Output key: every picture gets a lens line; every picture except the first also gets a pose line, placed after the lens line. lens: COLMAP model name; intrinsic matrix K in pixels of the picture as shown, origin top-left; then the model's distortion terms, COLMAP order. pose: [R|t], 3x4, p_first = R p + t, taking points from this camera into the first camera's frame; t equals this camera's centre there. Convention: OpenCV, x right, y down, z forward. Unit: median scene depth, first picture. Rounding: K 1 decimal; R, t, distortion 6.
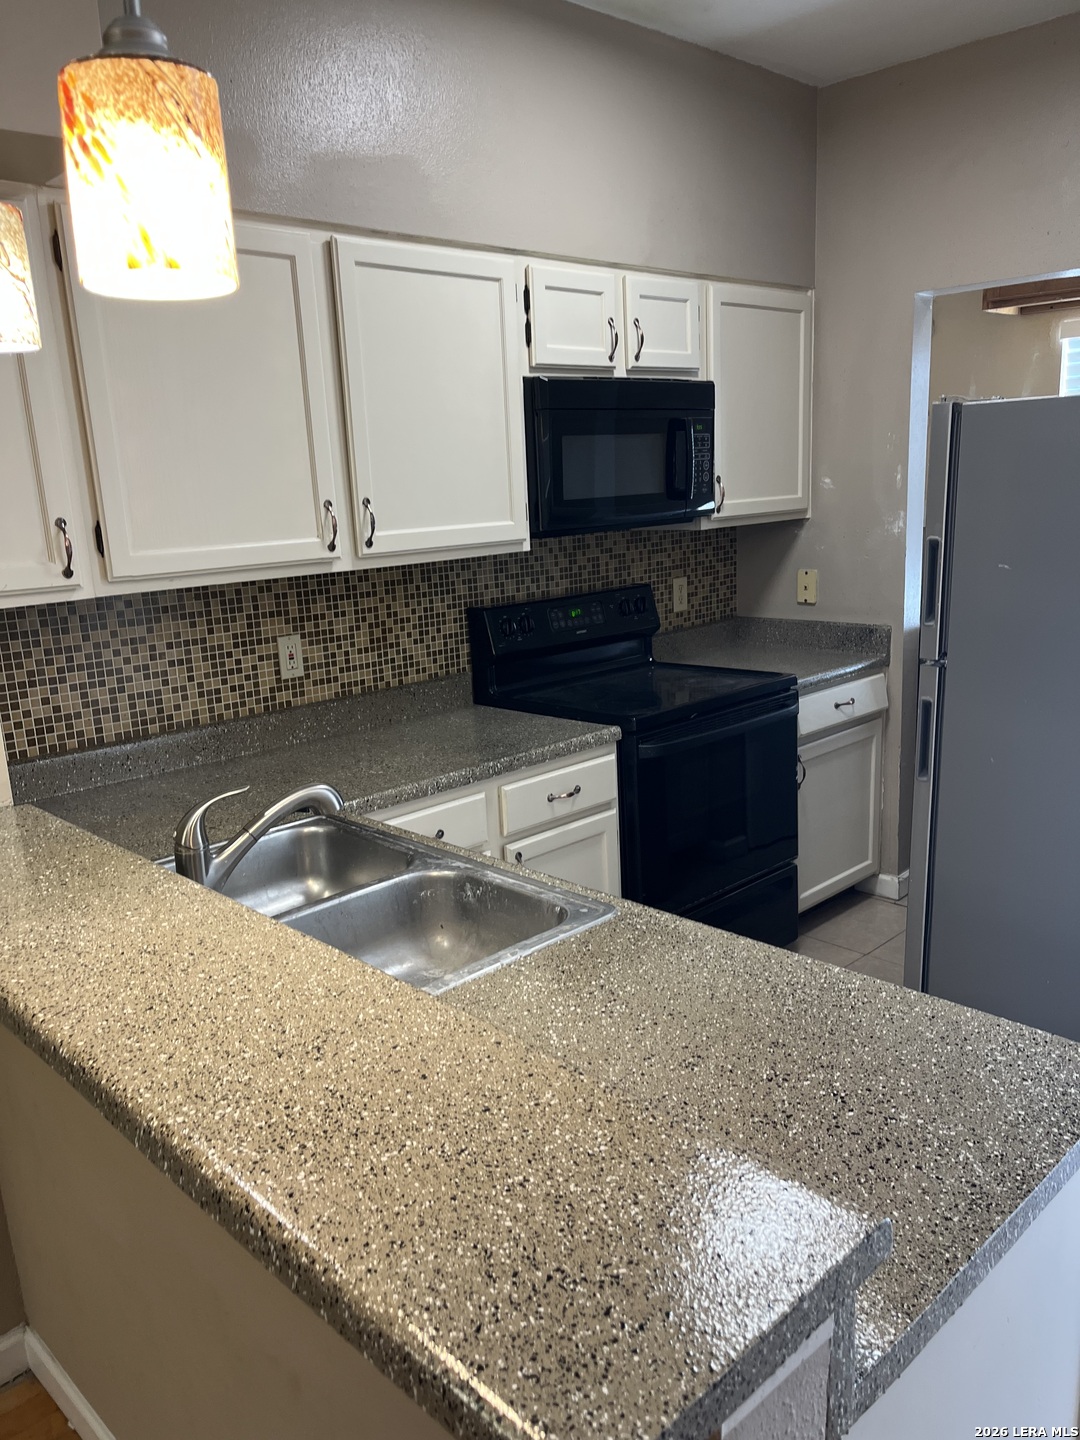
lens RADIAL K [[1104.5, 0, 540.0], [0, 1104.5, 720.0], [0, 0, 1]] dist [0.007396, 0.001988]
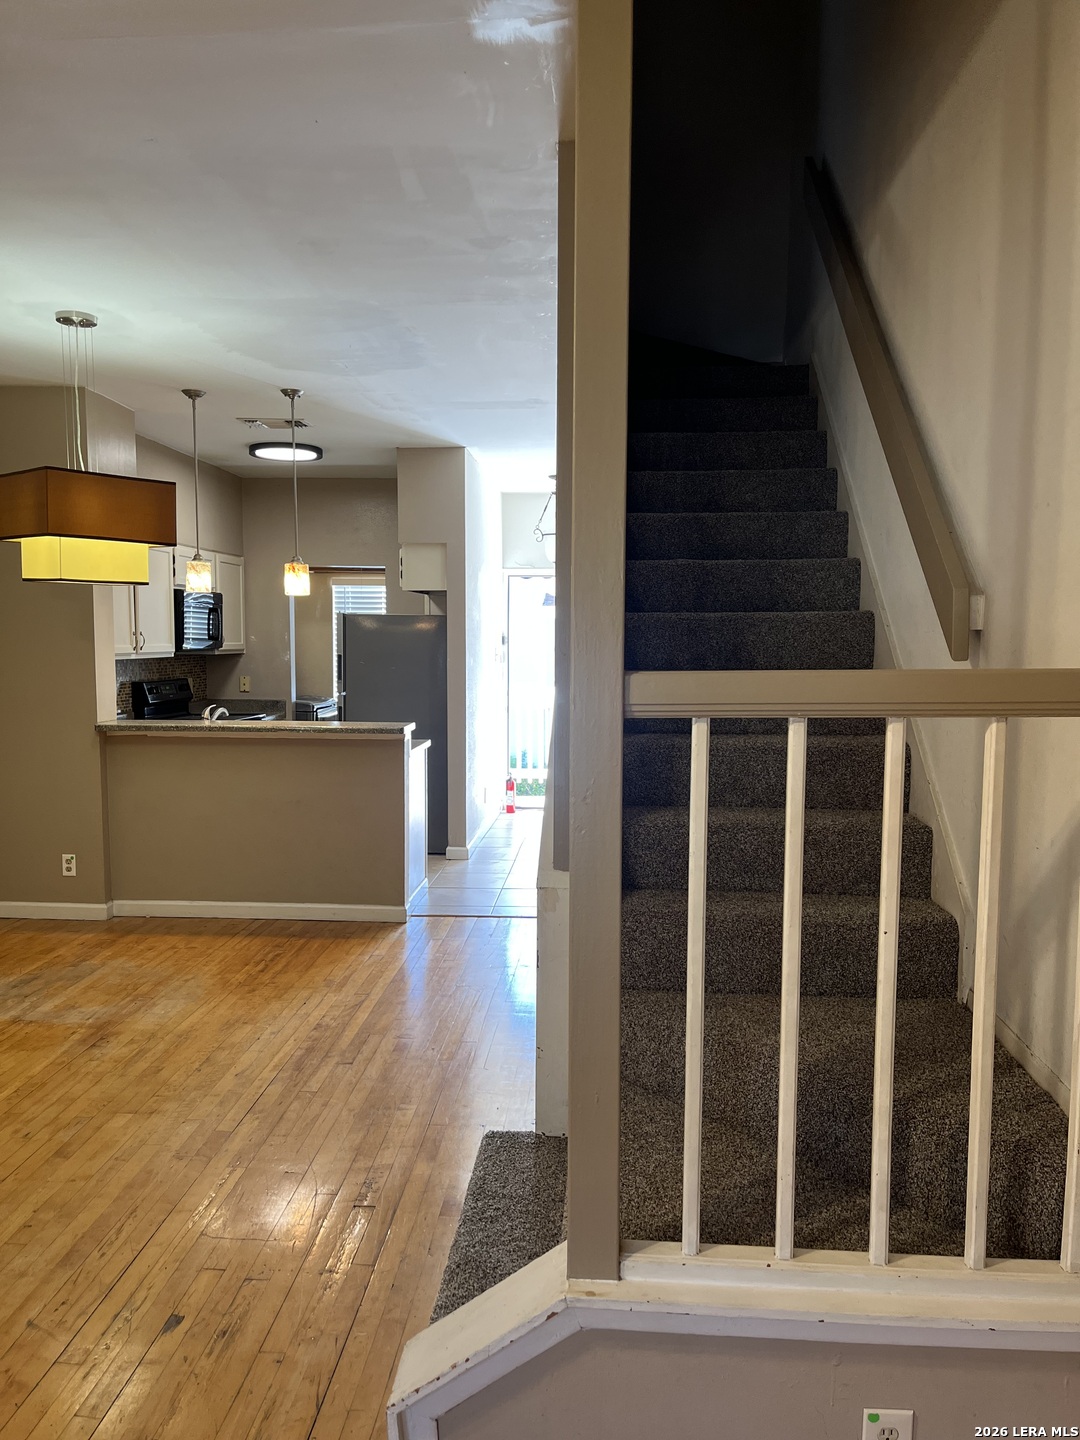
lens RADIAL K [[1104.5, 0, 540.0], [0, 1104.5, 720.0], [0, 0, 1]] dist [0.007396, 0.001988]
pose [[0.740671, 0.003307, 0.671860, -0.996335], [0.103796, 0.987419, -0.119287, 0.341449], [-0.663802, 0.158089, 0.731009, -1.236888]]
